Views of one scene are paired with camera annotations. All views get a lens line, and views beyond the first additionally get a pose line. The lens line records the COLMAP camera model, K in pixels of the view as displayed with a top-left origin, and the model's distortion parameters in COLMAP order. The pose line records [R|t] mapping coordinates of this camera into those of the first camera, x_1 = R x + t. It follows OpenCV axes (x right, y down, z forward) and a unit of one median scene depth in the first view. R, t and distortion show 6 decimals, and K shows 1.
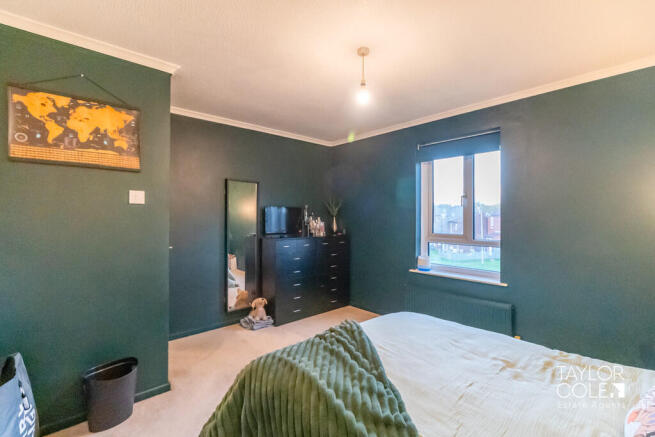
lens RADIAL K [[288.7, 0, 329.0], [0, 288.7, 215.5], [0, 0, 1]] dist [-0.000696, -0.000528]
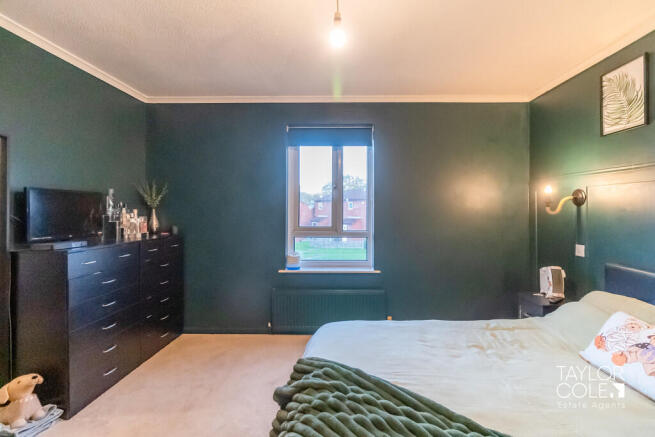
lens RADIAL K [[291.2, 0, 330.5], [0, 291.2, 209.4], [0, 0, 1]] dist [-0.001006, -0.000709]
pose [[0.695396, 0.001734, 0.718625, -0.234075], [-0.002212, 0.999998, -0.000273, 0.007189], [-0.718624, -0.001400, 0.695398, 0.300766]]
